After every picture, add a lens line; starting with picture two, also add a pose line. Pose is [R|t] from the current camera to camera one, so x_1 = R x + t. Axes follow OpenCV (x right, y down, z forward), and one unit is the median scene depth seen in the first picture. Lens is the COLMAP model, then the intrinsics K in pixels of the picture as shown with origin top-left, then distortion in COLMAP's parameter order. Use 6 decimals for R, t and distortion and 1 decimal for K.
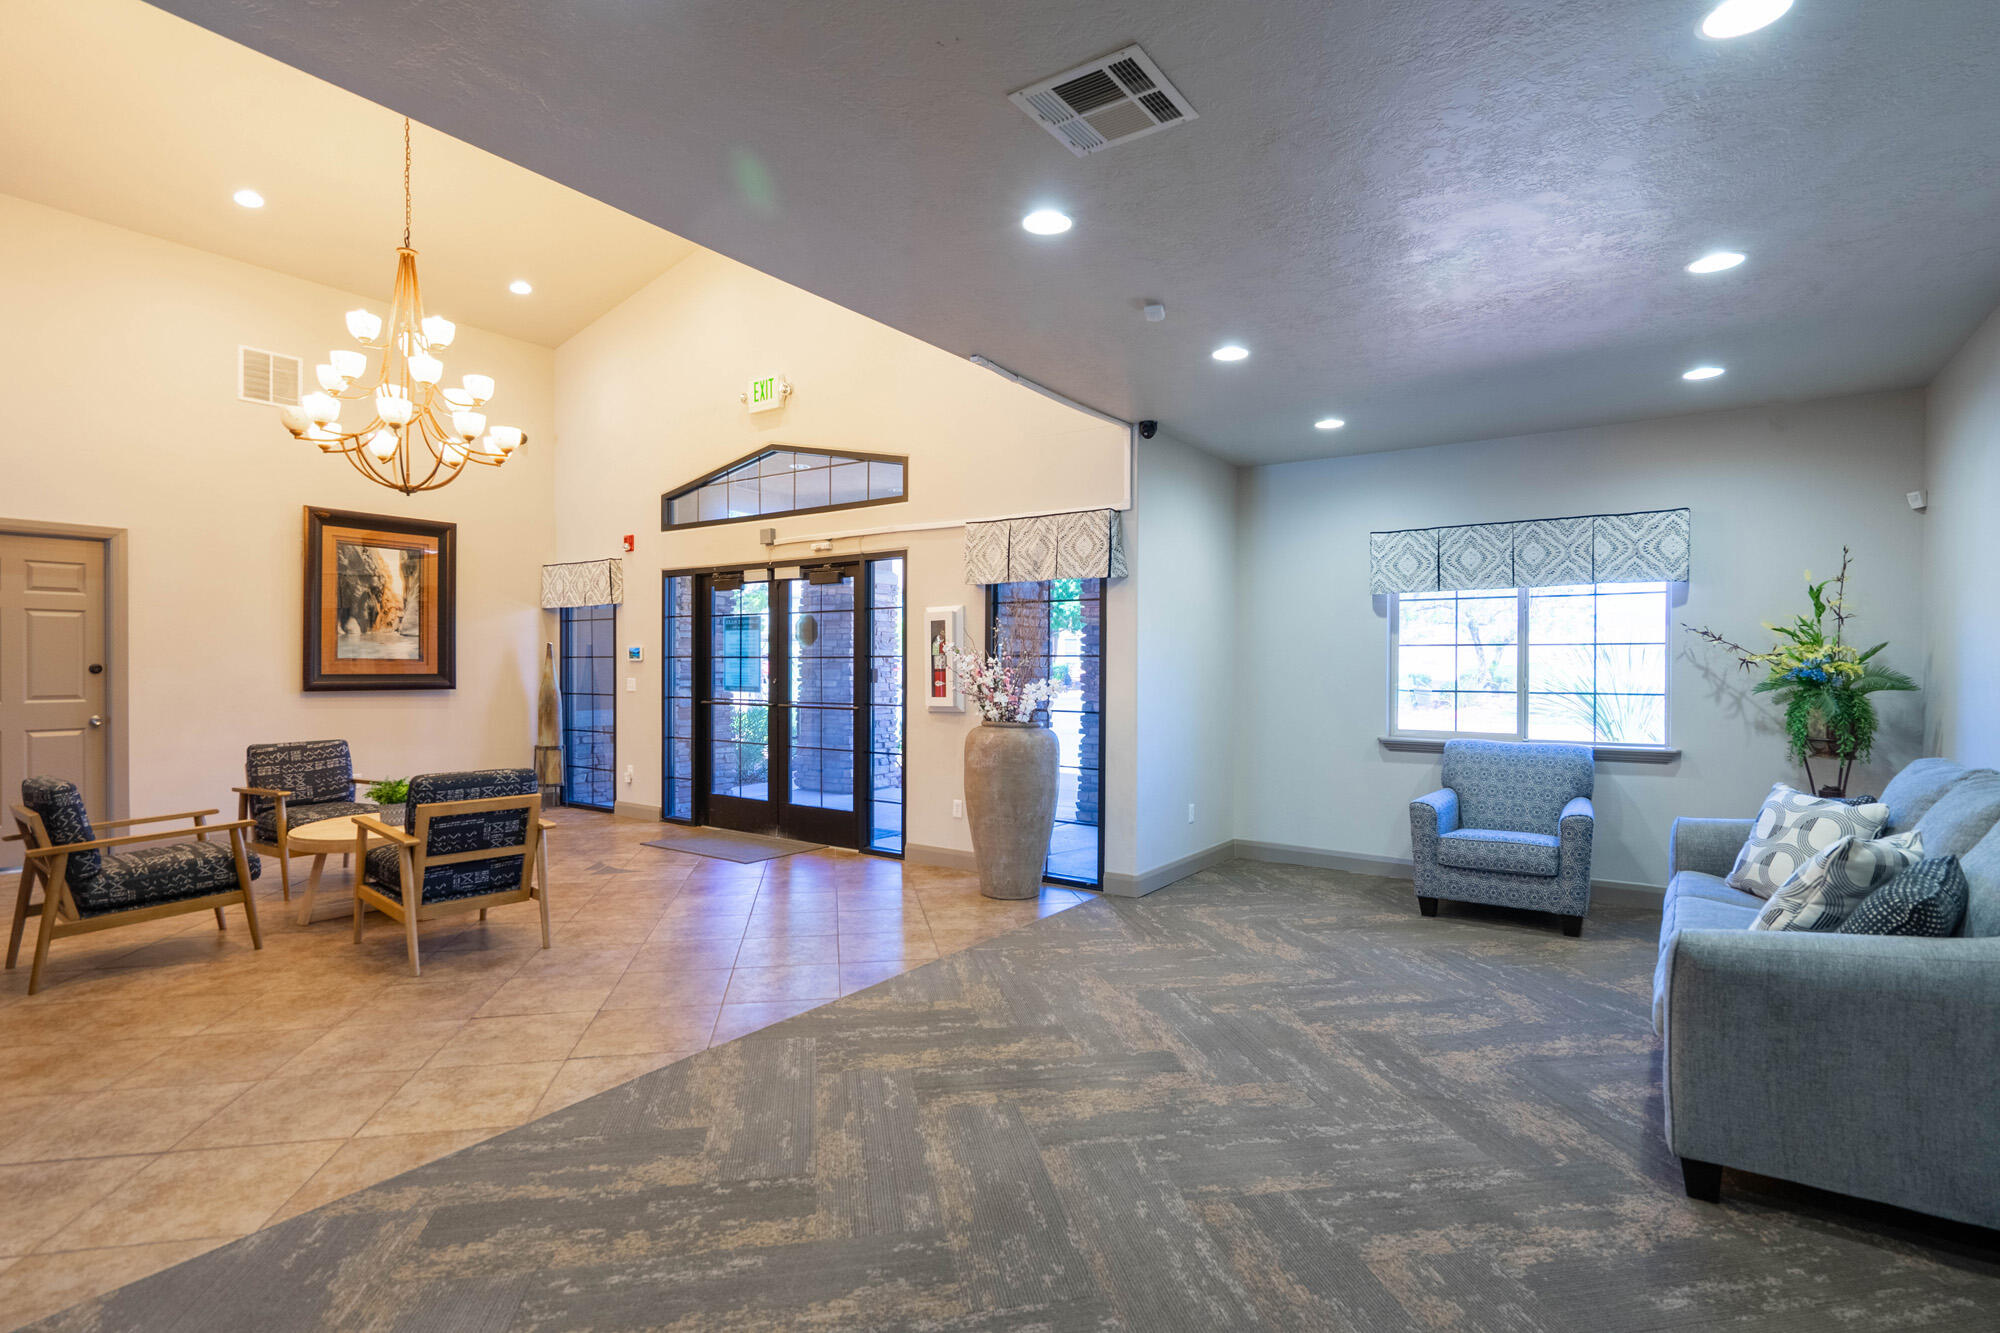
lens RADIAL K [[979.1, 0, 1005.8], [0, 979.1, 665.2], [0, 0, 1]] dist [0.013839, 0.001502]
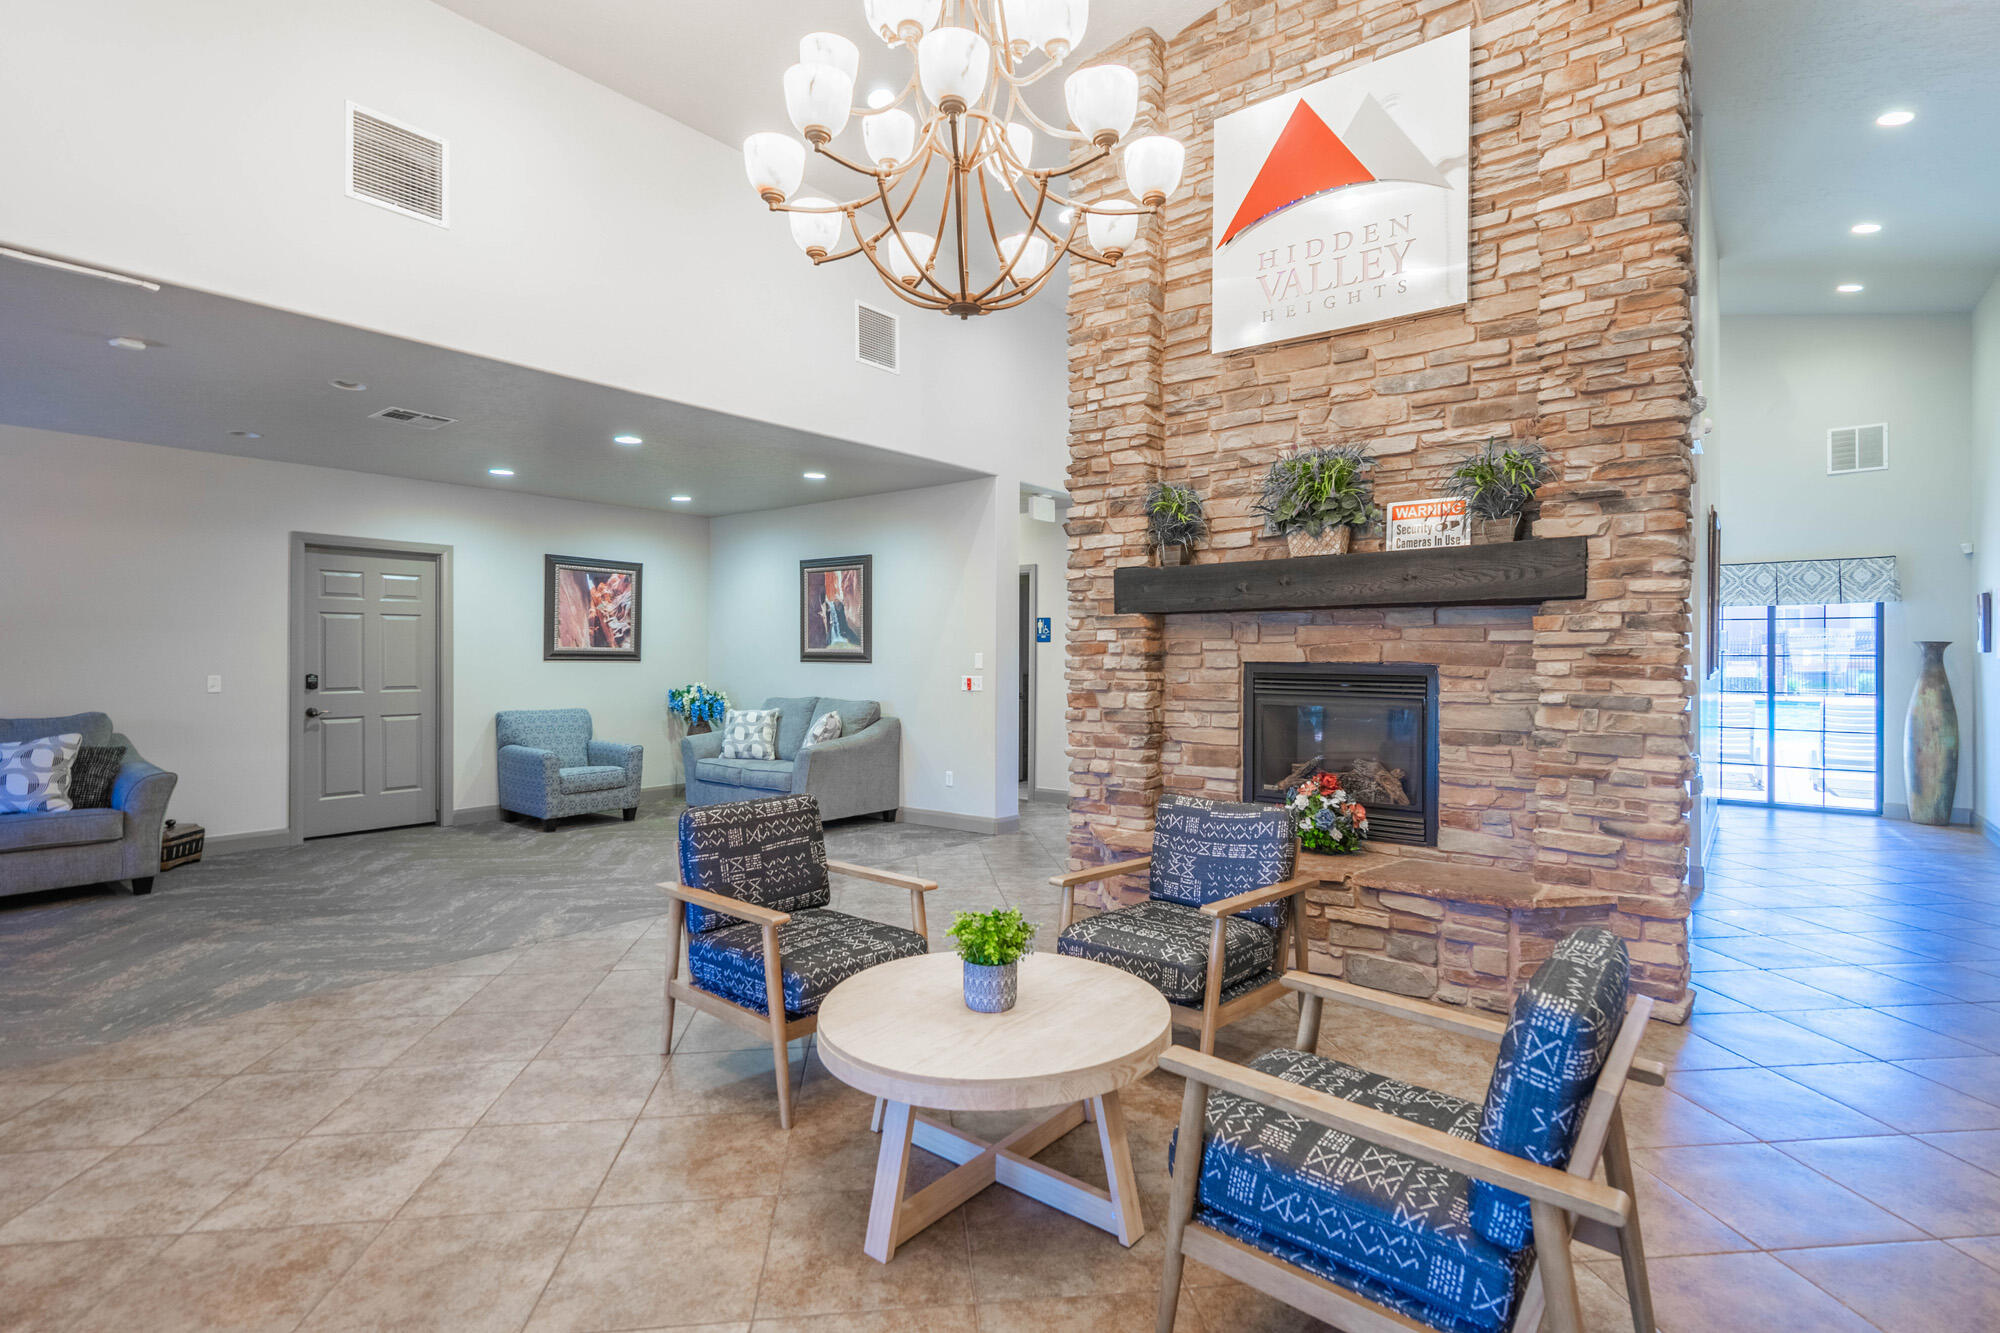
lens RADIAL K [[979.1, 0, 992.2], [0, 979.1, 656.4], [0, 0, 1]] dist [0.013839, 0.001502]
pose [[-0.997216, -0.003040, 0.074507, -1.102746], [-0.002803, 0.999991, 0.003292, -0.013260], [-0.074516, 0.003074, -0.997215, 2.469049]]
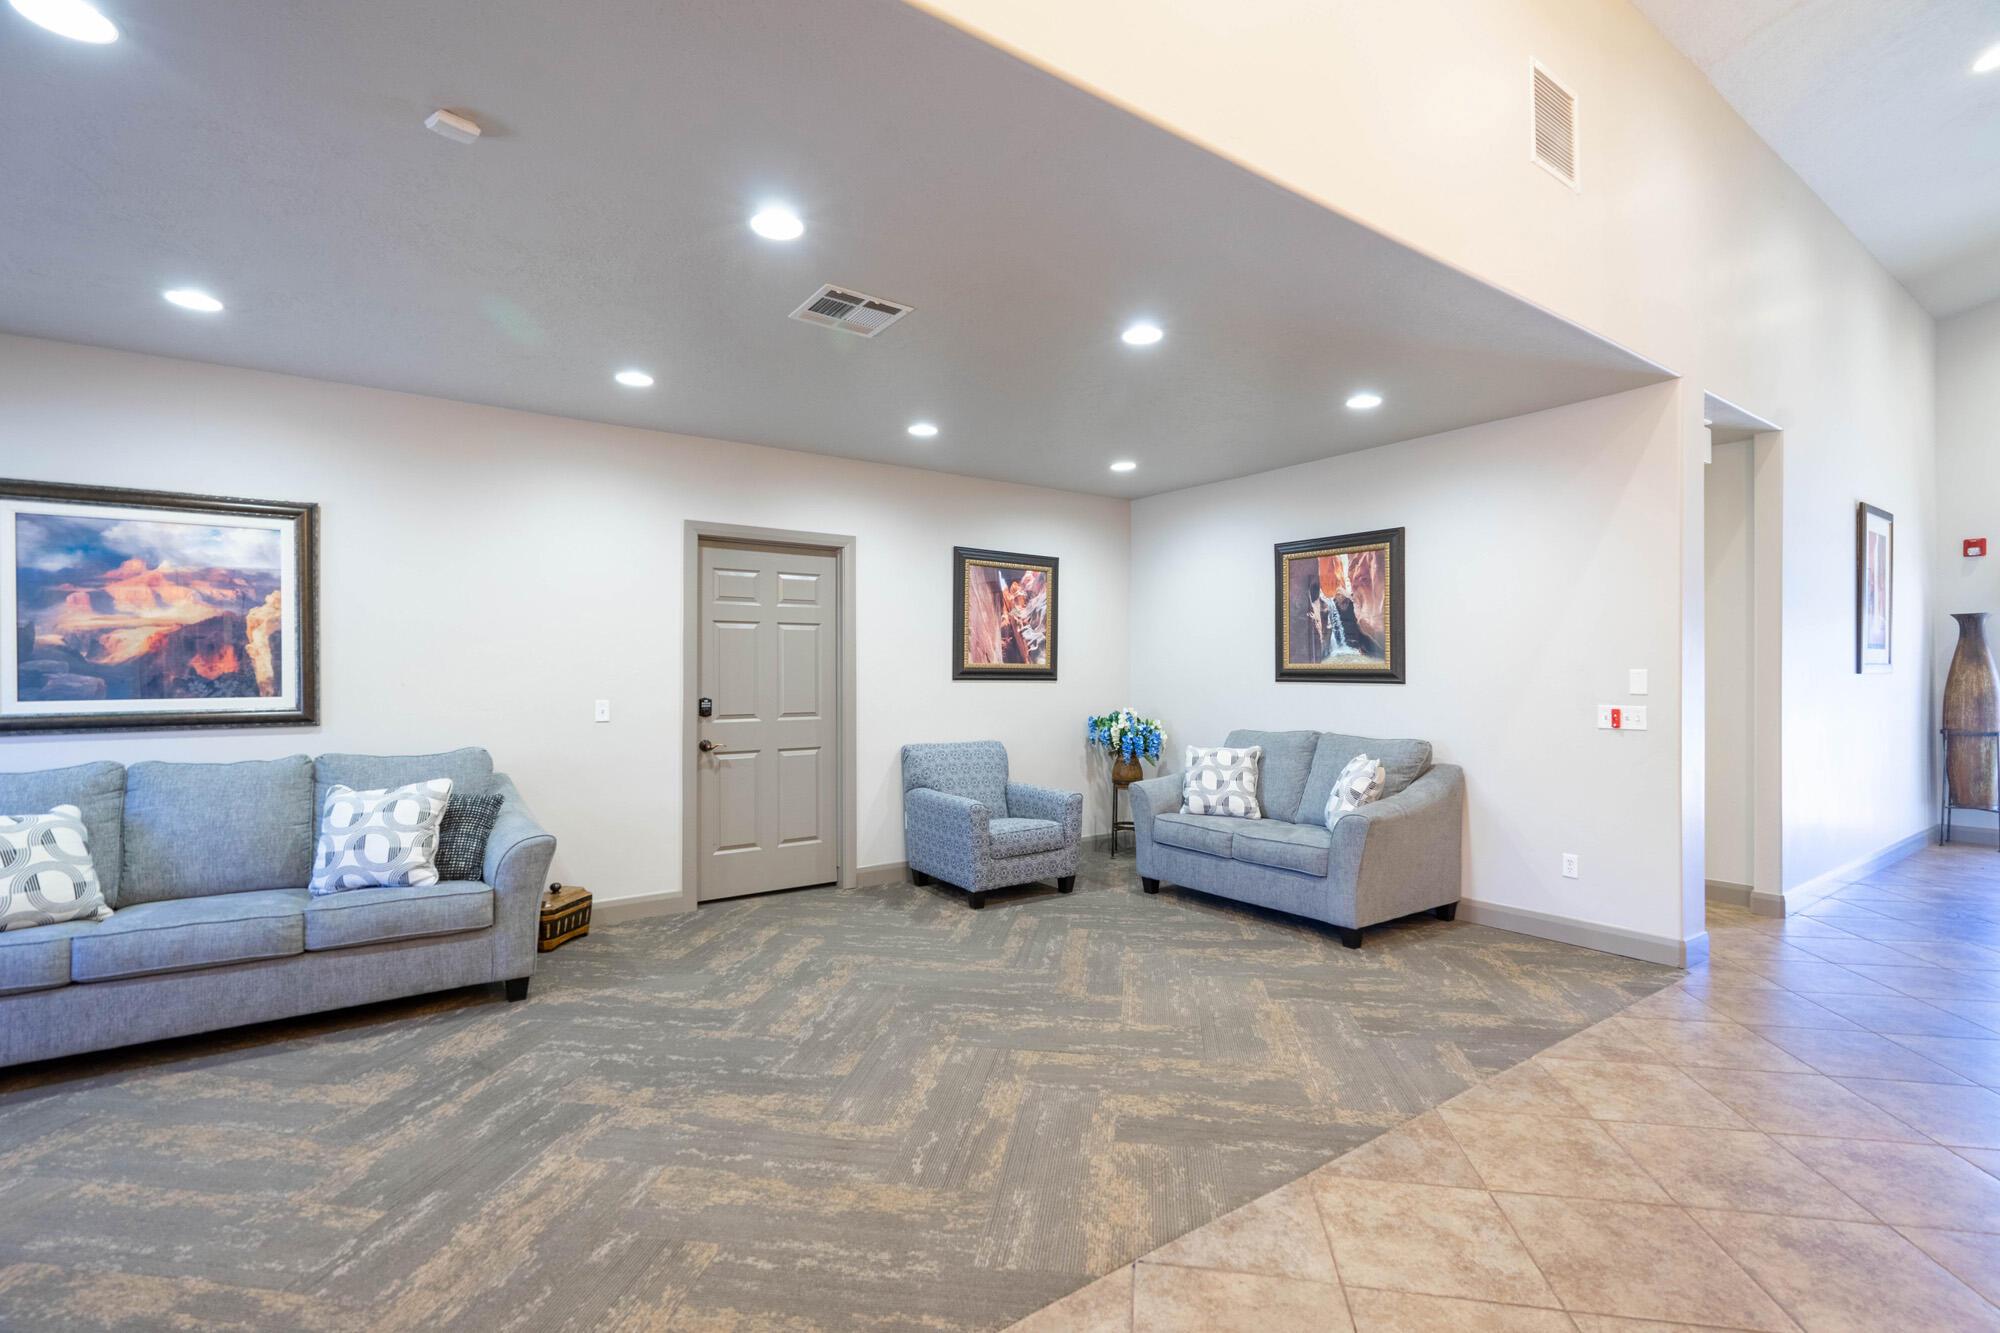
lens RADIAL K [[911.6, 0, 994.2], [0, 911.6, 672.2], [0, 0, 1]] dist [-0.002616, 0.000044]
pose [[-0.938435, -0.000596, 0.345454, -0.455990], [0.000007, 0.999998, 0.001744, -0.010663], [-0.345455, 0.001639, -0.938434, 1.719690]]
